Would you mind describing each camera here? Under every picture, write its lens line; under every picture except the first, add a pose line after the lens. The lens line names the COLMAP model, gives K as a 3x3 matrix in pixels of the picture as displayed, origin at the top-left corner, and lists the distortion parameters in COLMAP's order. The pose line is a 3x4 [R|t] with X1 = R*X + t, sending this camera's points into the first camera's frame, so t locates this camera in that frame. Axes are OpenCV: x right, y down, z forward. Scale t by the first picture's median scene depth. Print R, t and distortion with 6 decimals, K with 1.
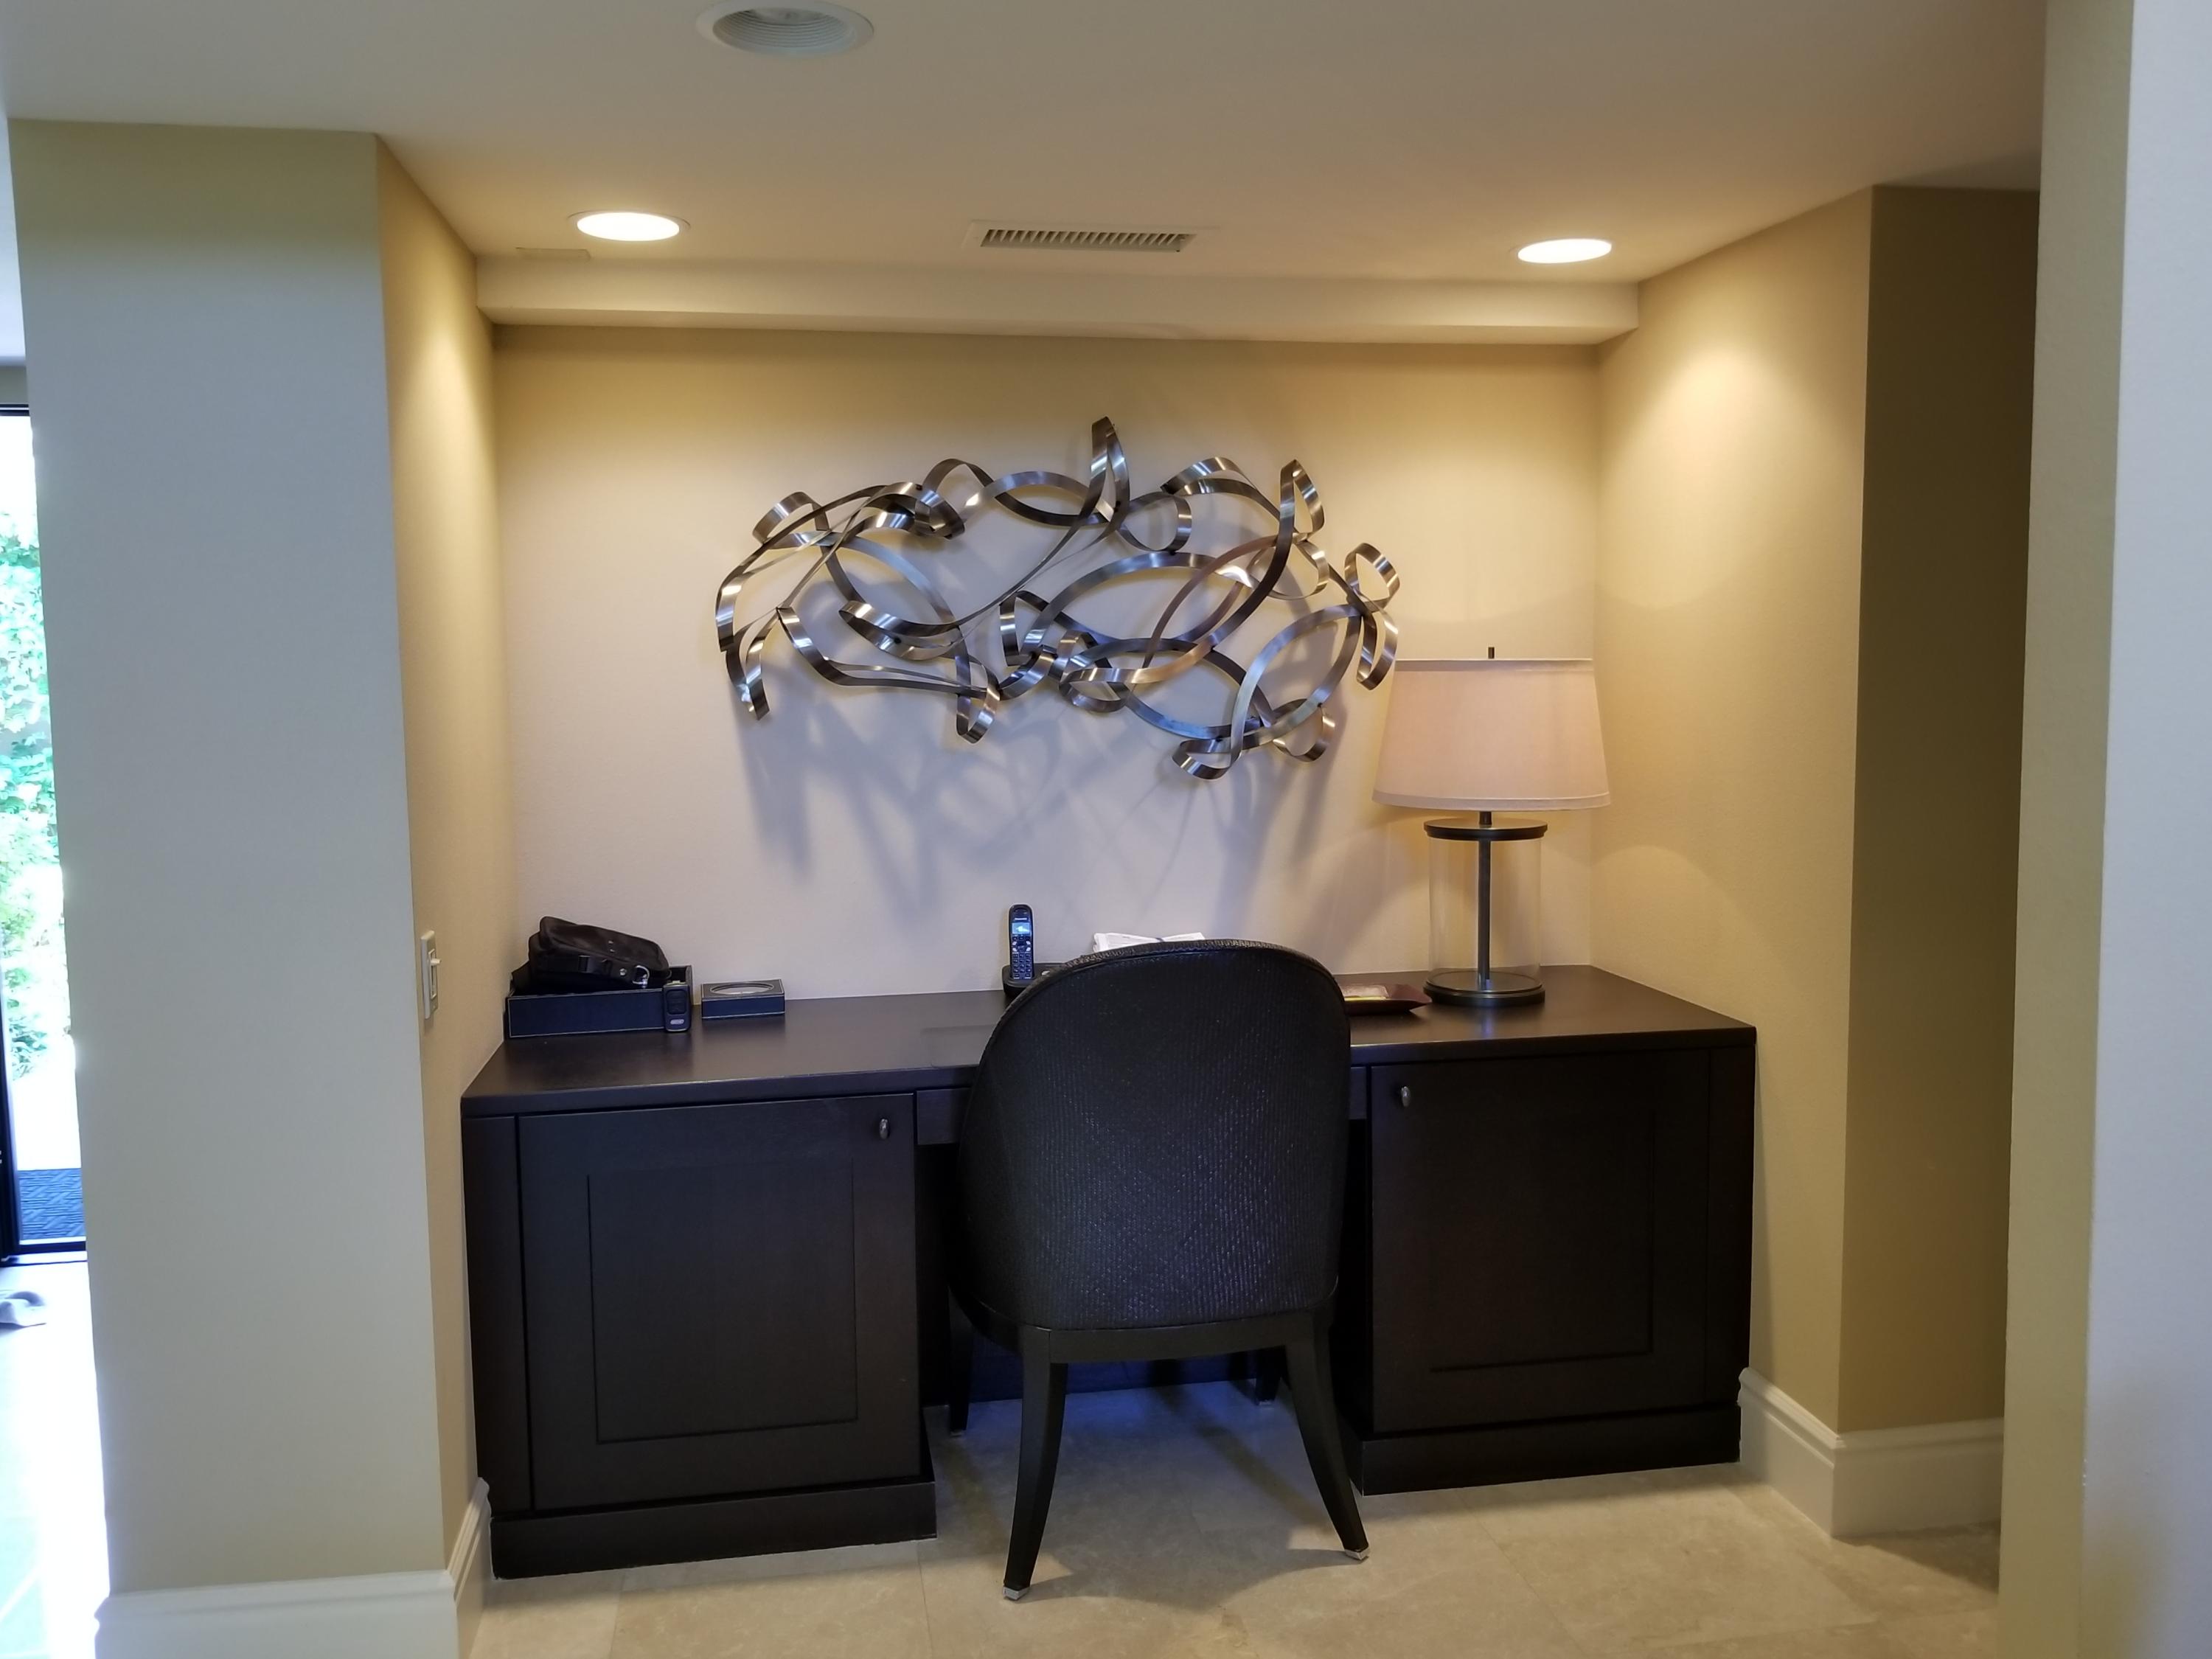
lens RADIAL K [[1745.5, 0, 1117.9], [0, 1745.5, 832.9], [0, 0, 1]] dist [0.056762, -0.086837]
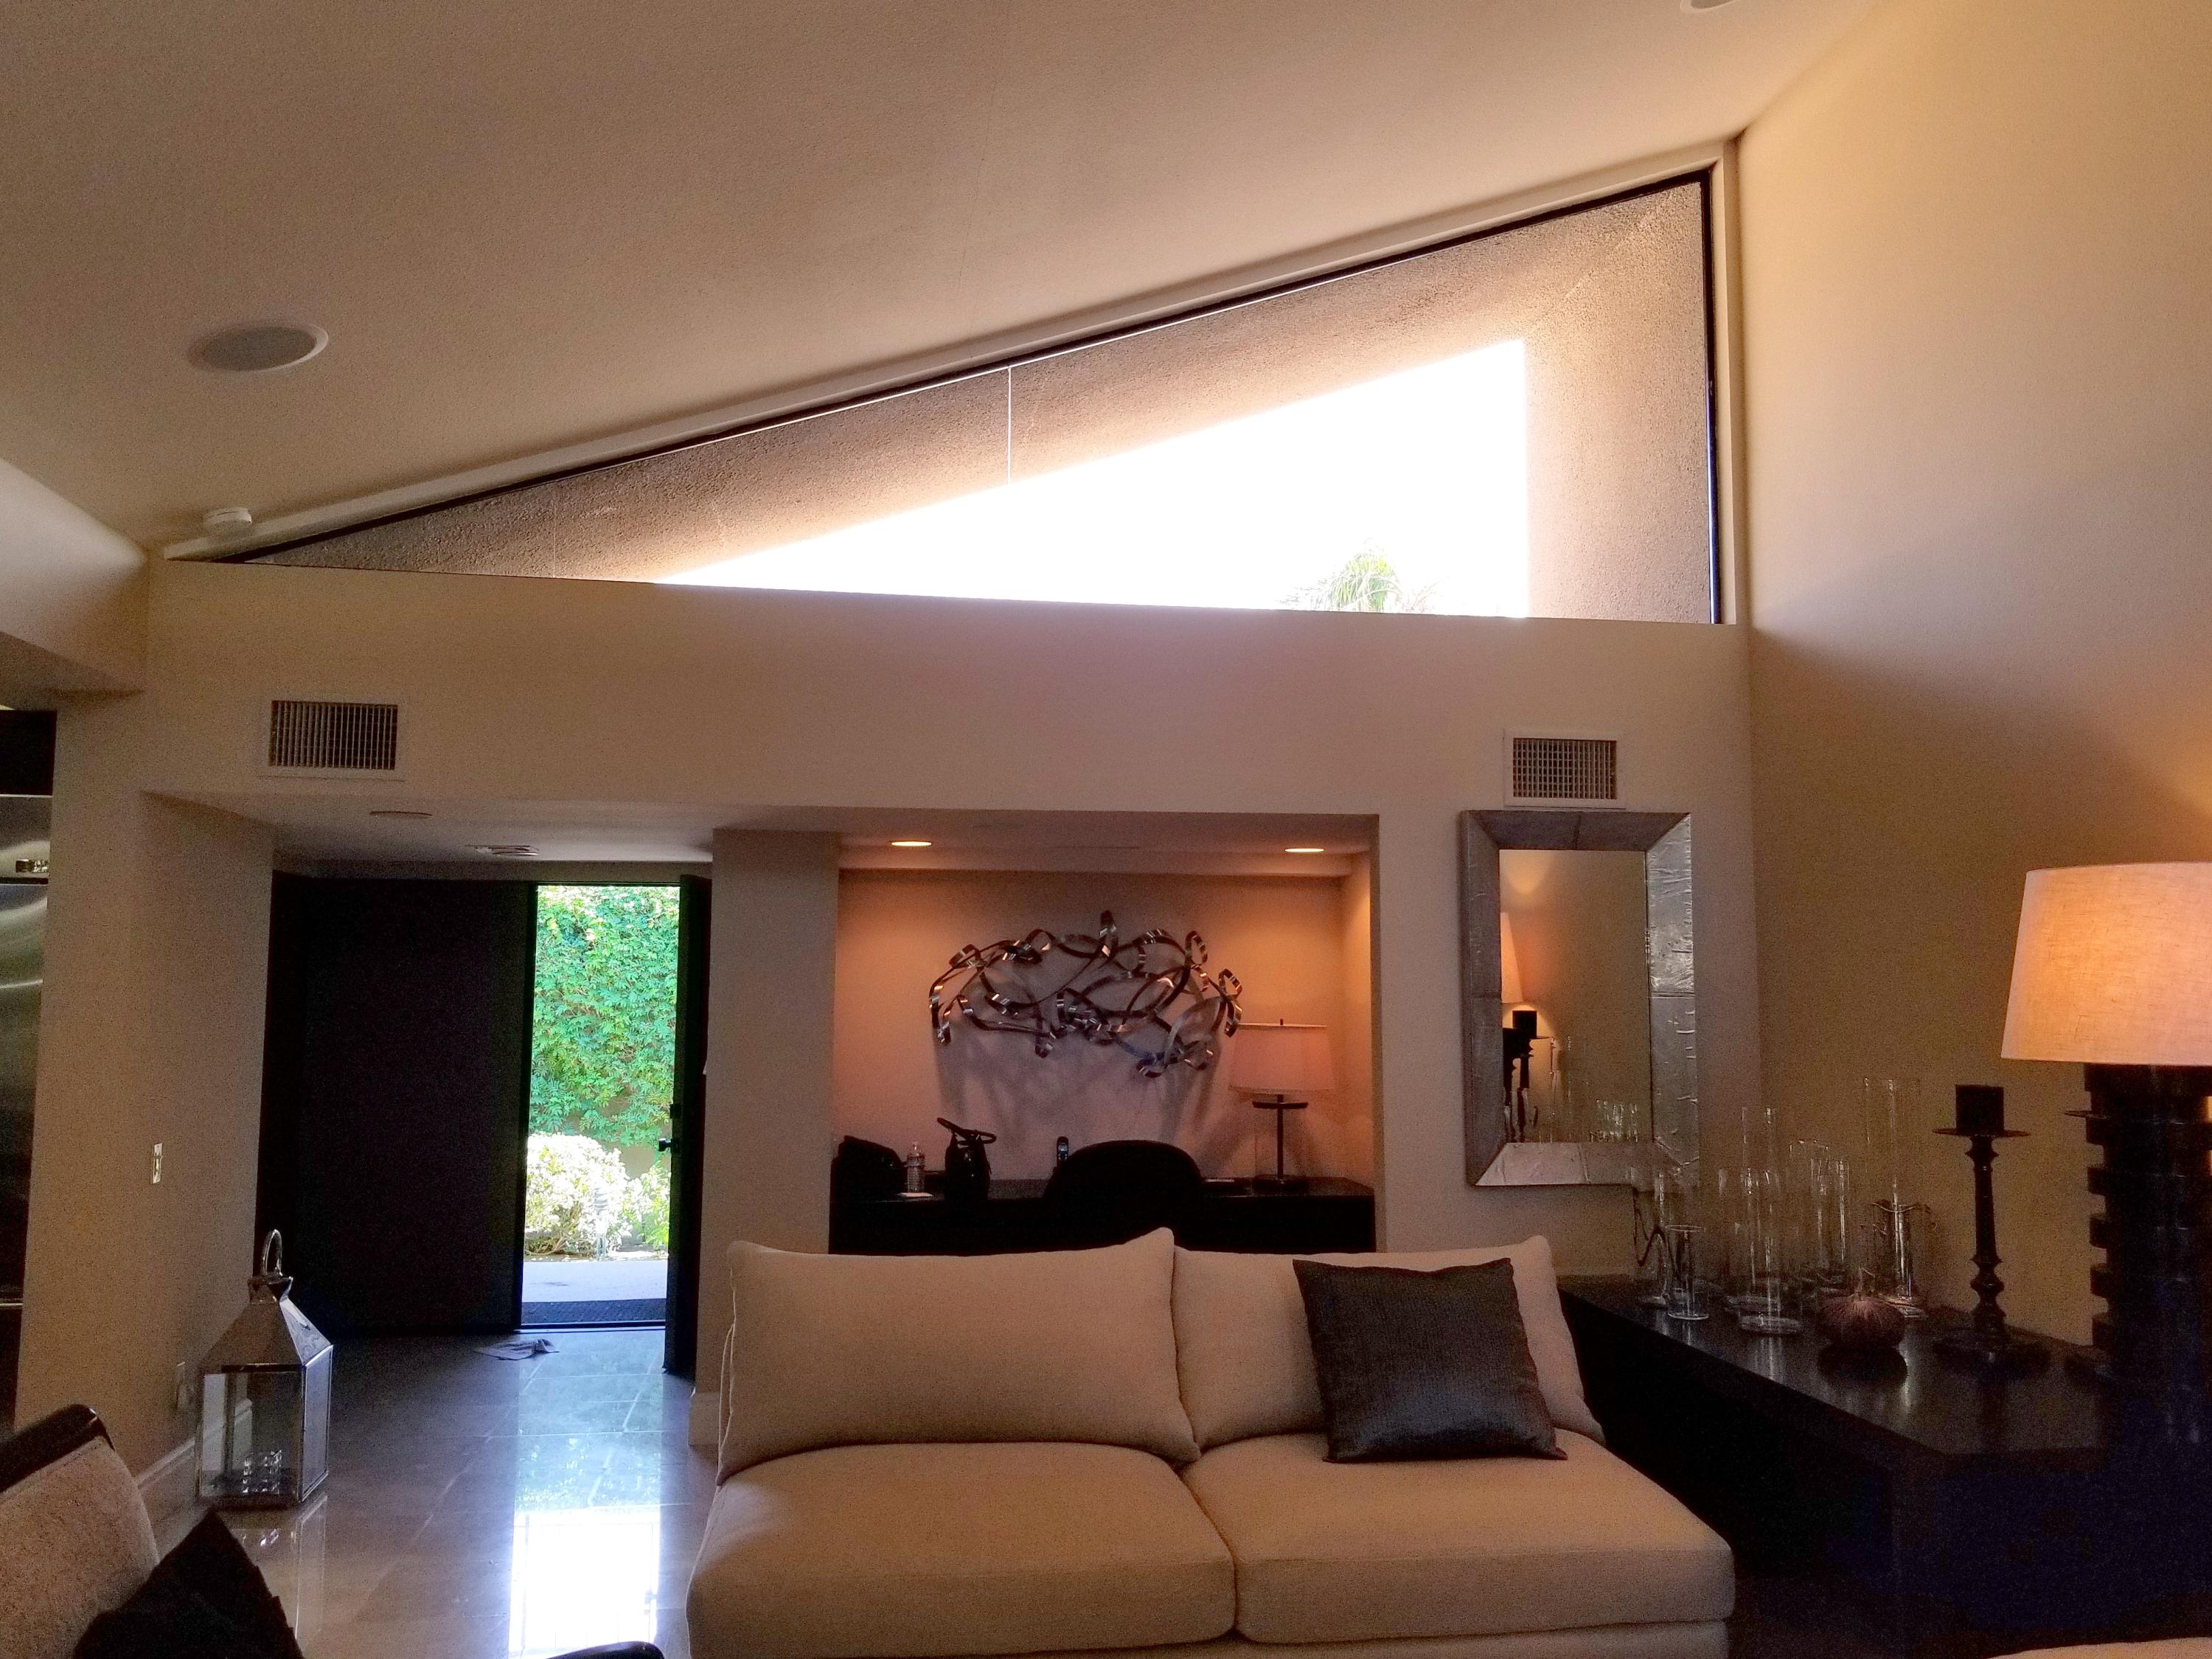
lens RADIAL K [[1745.5, 0, 1105.2], [0, 1745.5, 822.4], [0, 0, 1]] dist [0.056762, -0.086837]
pose [[0.999443, 0.016118, -0.029210, 0.051610], [-0.021393, 0.981477, -0.190382, 0.070698], [0.025600, 0.190901, 0.981275, -1.154024]]
